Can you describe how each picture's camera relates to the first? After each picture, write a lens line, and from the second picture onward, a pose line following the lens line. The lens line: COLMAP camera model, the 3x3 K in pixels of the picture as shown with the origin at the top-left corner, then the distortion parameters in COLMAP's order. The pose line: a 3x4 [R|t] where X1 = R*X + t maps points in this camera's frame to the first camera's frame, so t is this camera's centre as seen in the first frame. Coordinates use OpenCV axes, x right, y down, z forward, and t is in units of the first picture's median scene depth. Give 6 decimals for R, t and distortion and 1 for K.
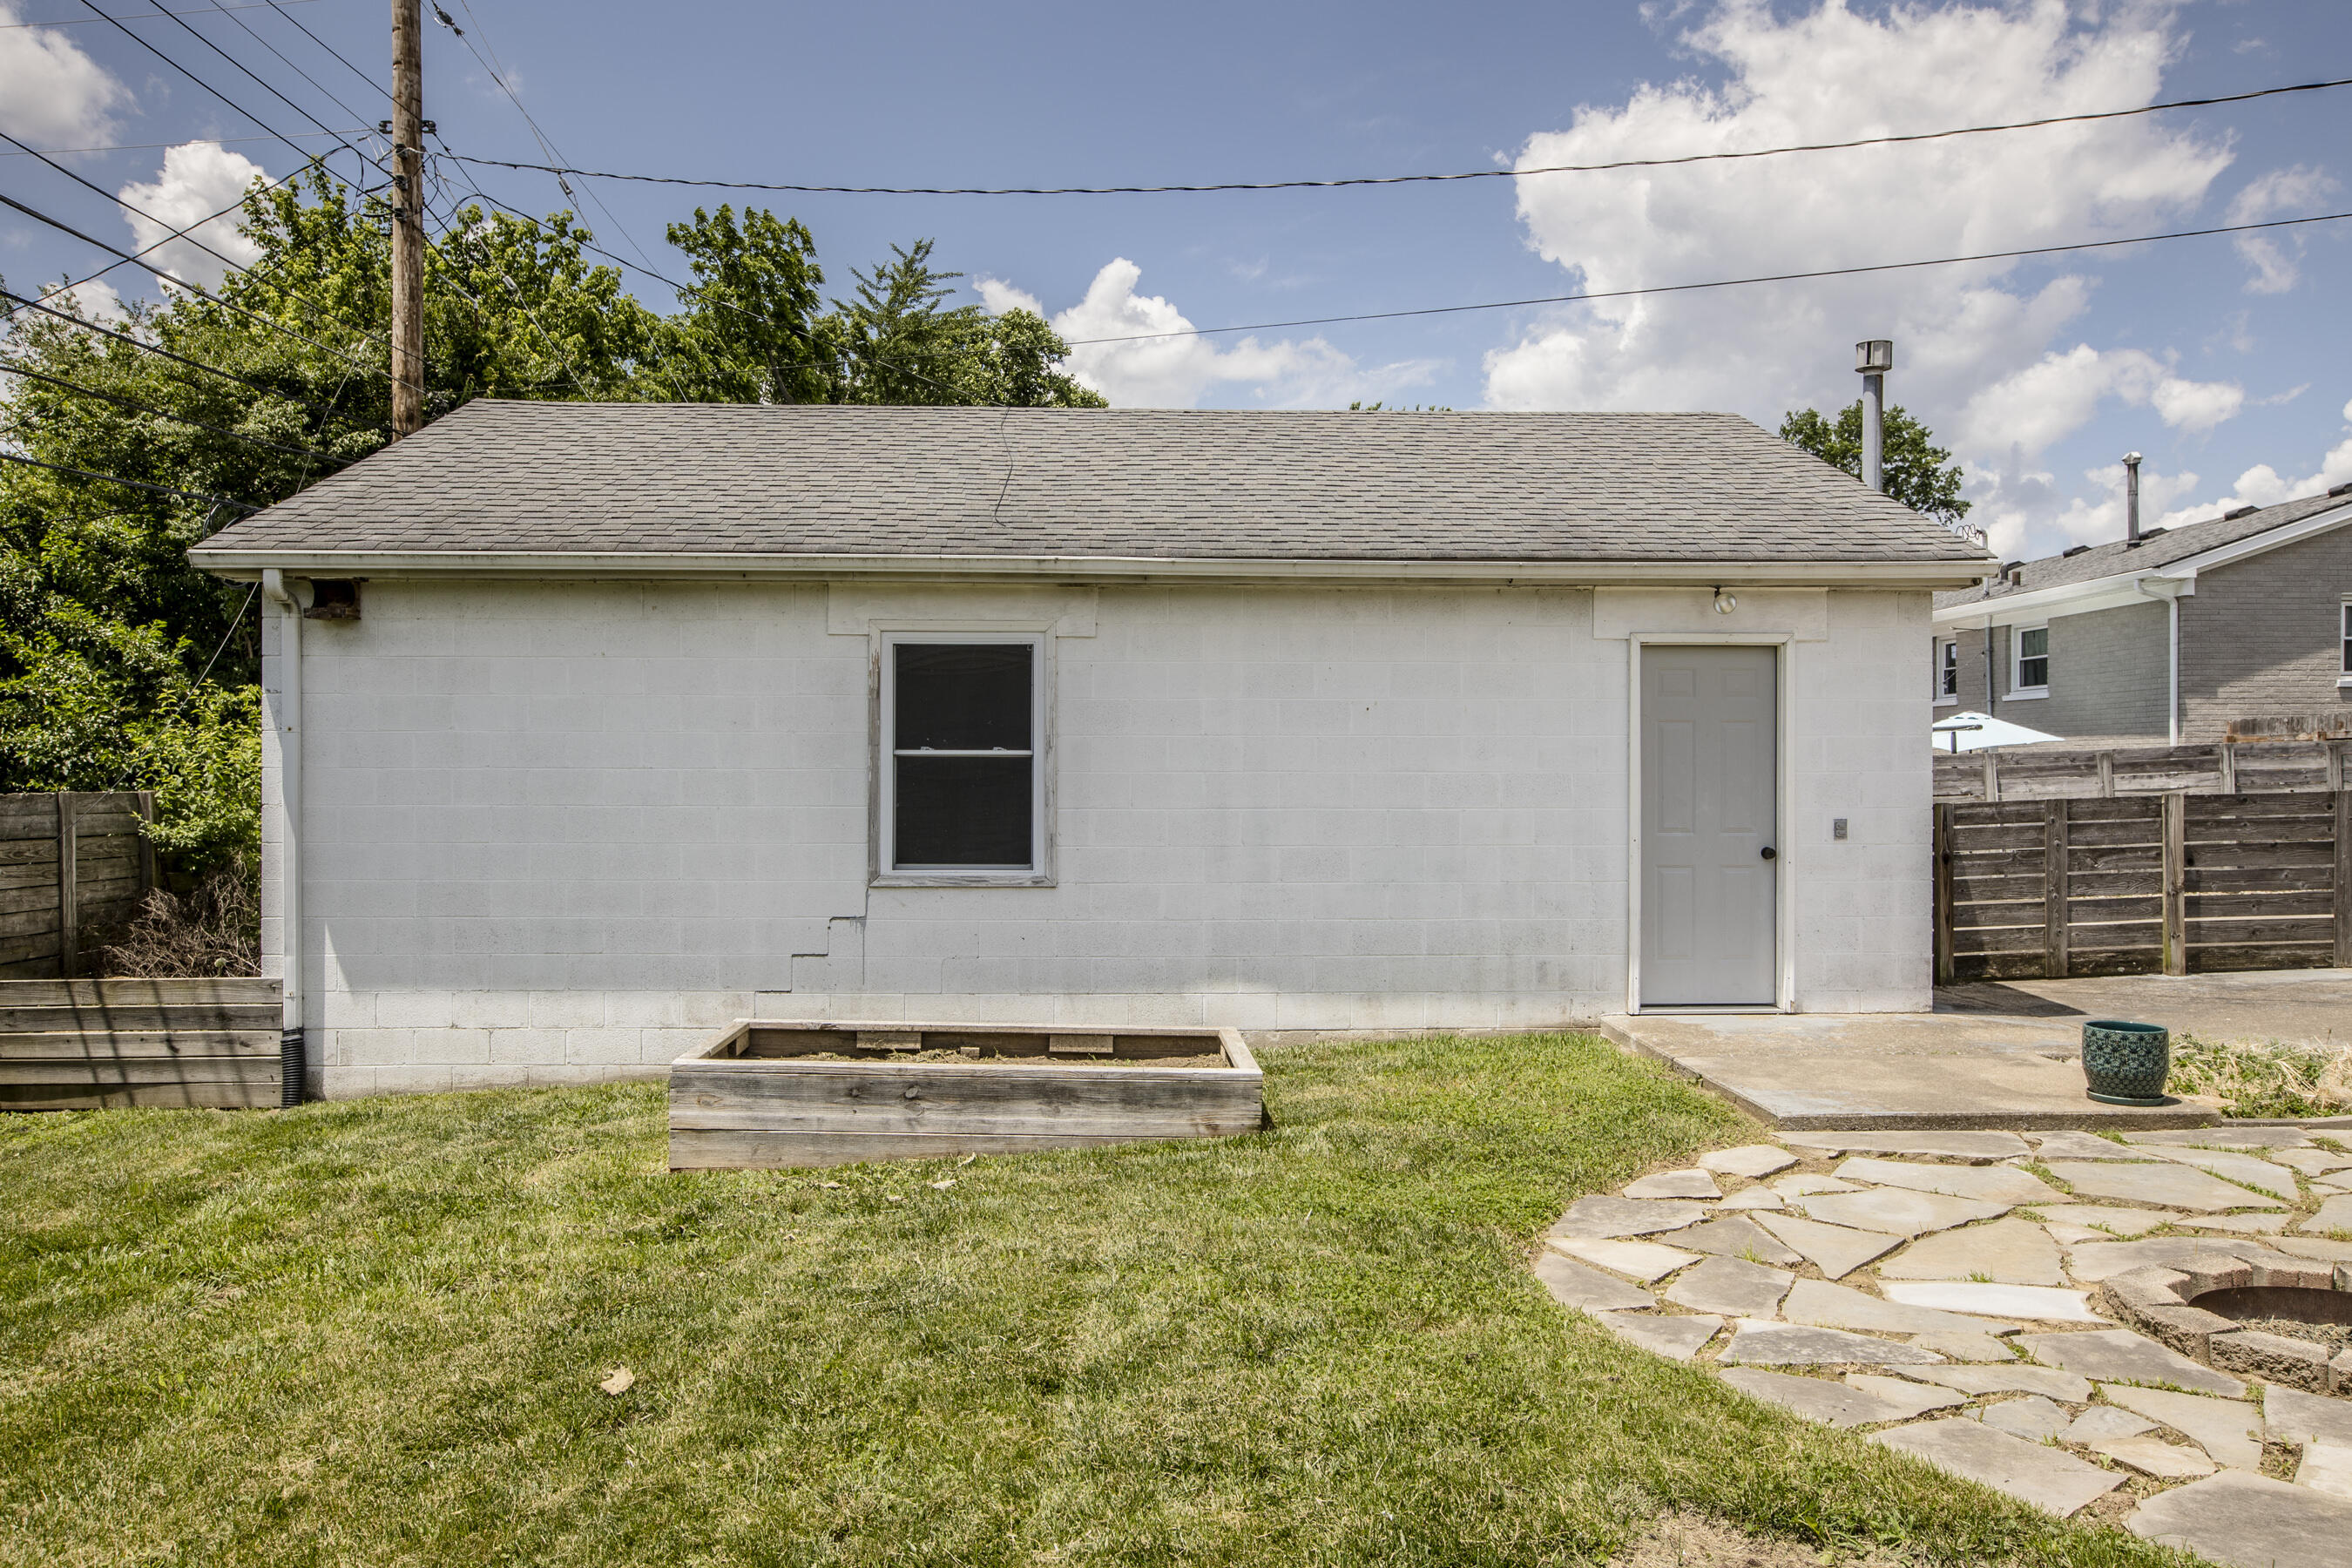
lens RADIAL K [[1703.7, 0, 1176.0], [0, 1703.7, 784.0], [0, 0, 1]] dist [-0.007260, 0.042677]
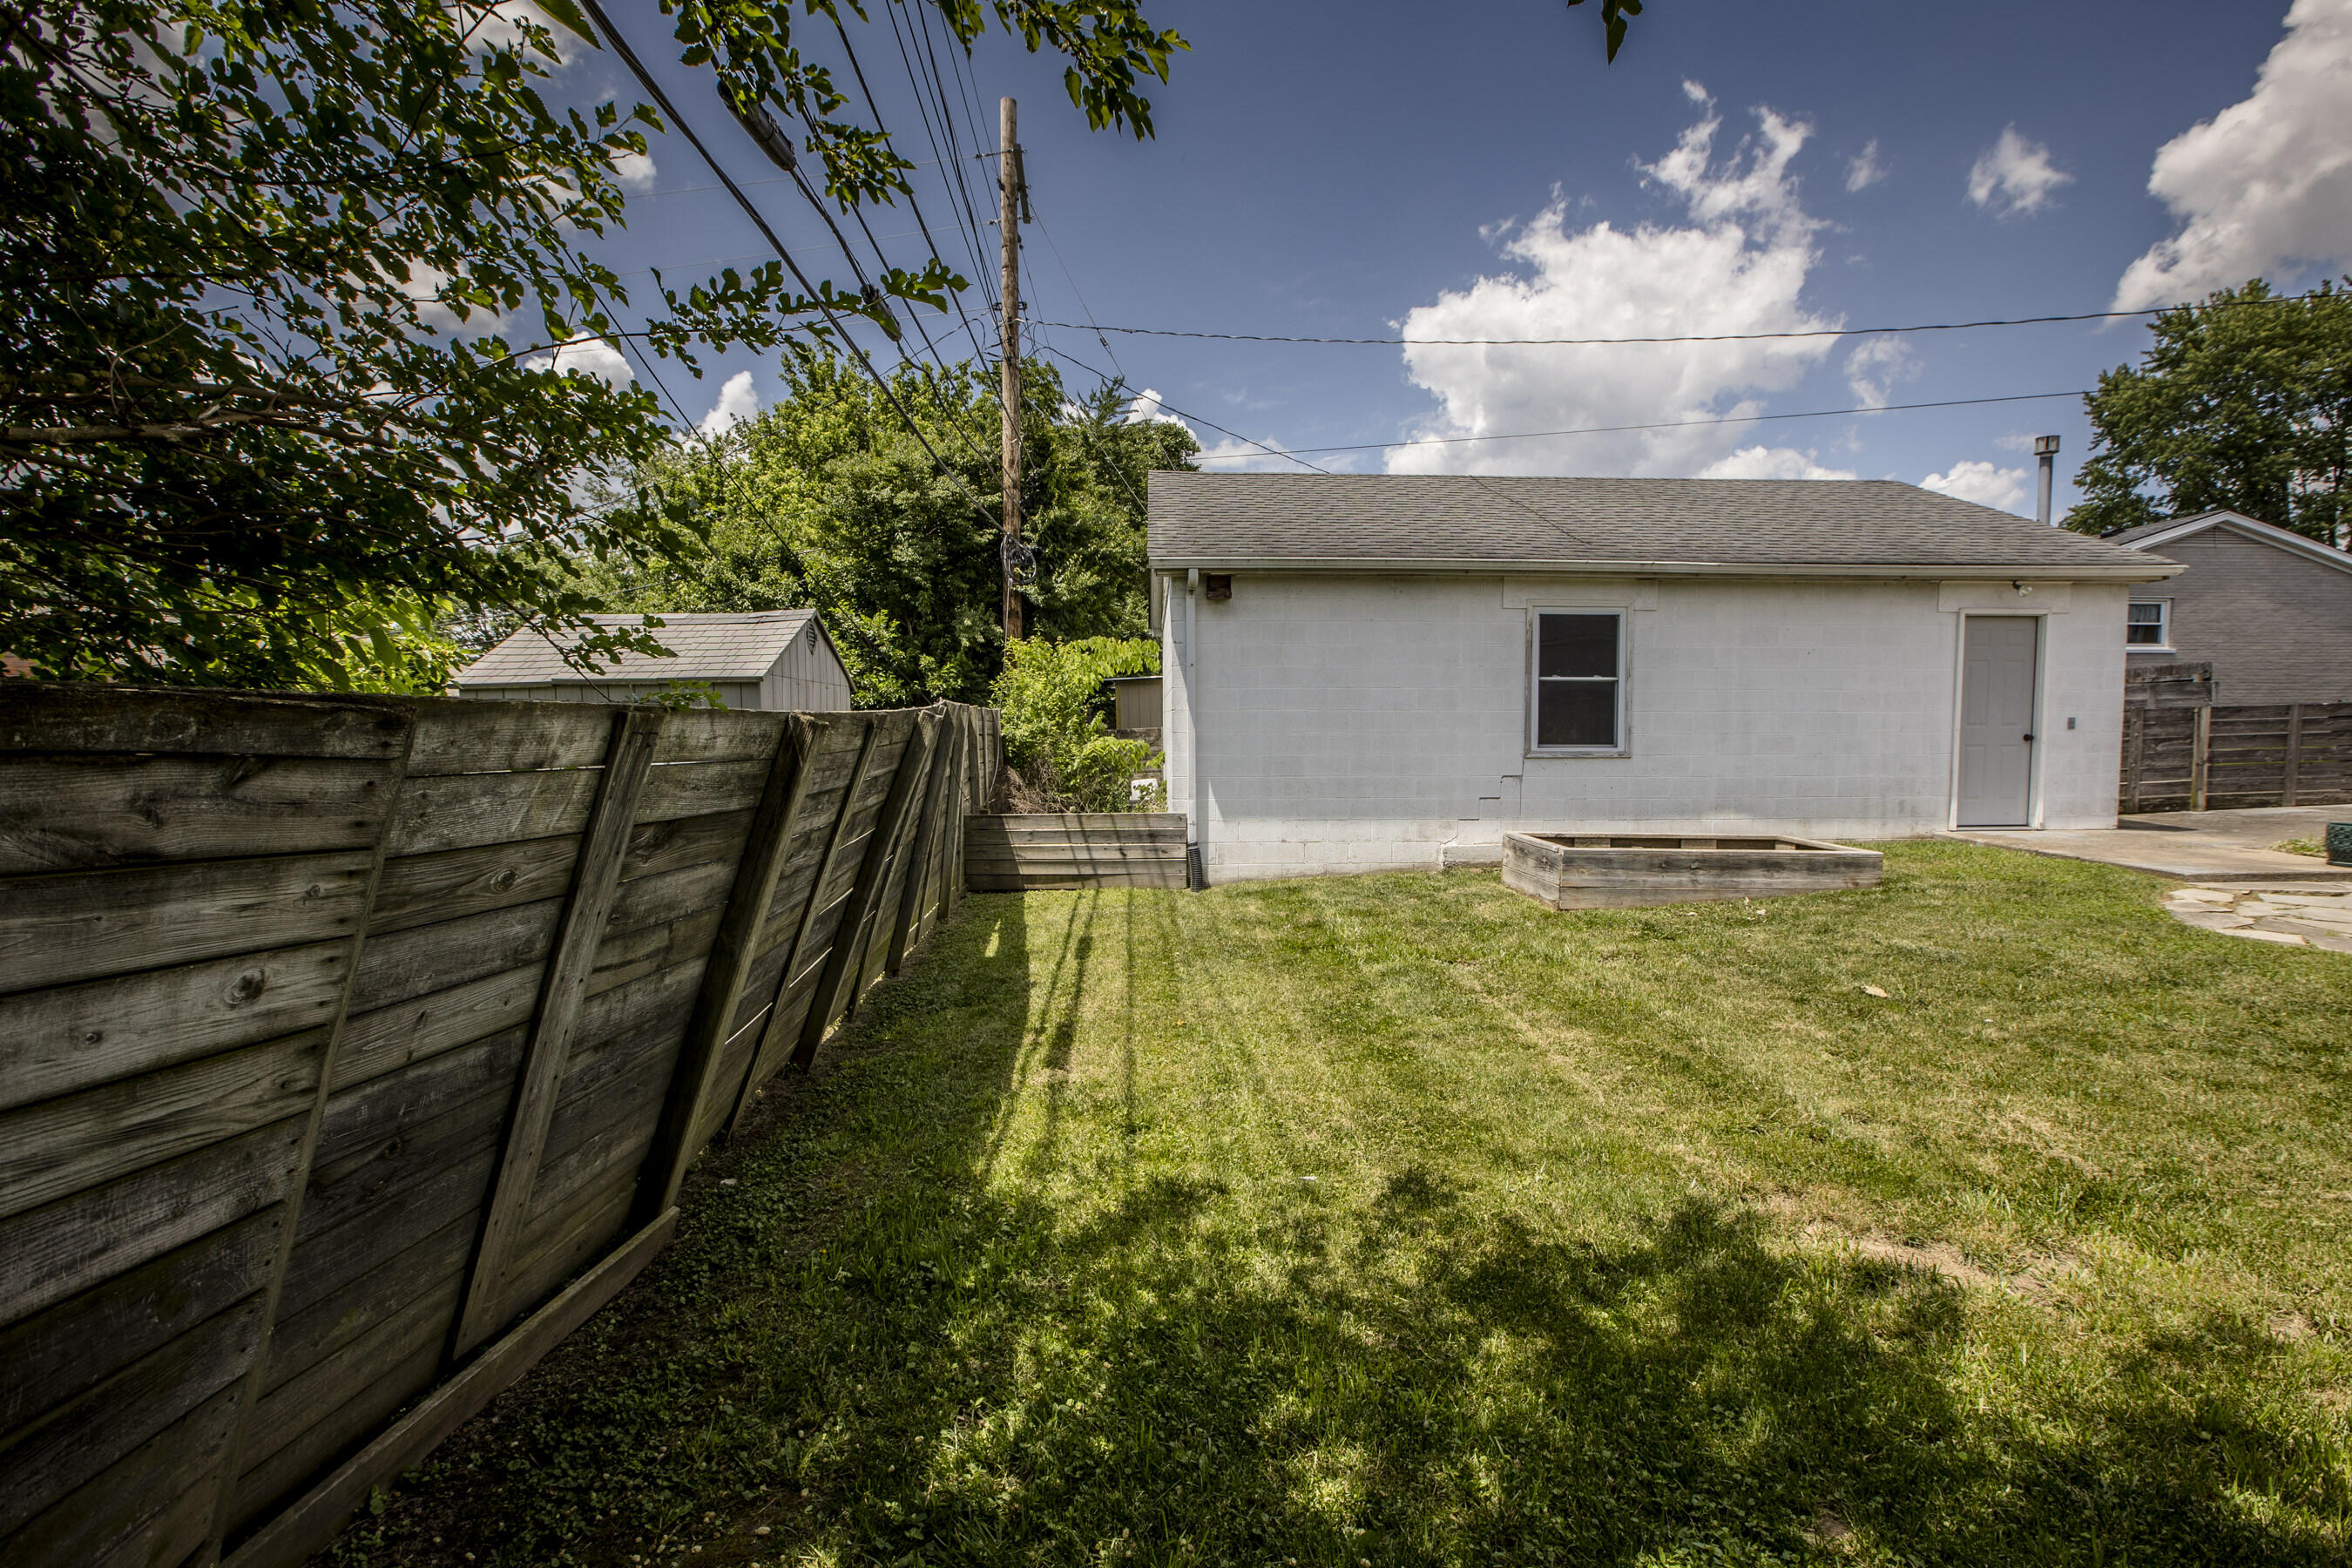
lens RADIAL K [[1083.8, 0, 1186.5], [0, 1083.8, 795.6], [0, 0, 1]] dist [-0.038153, 0.012505]
pose [[0.999988, -0.004857, 0.000454, -0.516479], [0.004821, 0.998145, 0.060691, 0.030563], [-0.000748, -0.060688, 0.998157, -0.076454]]
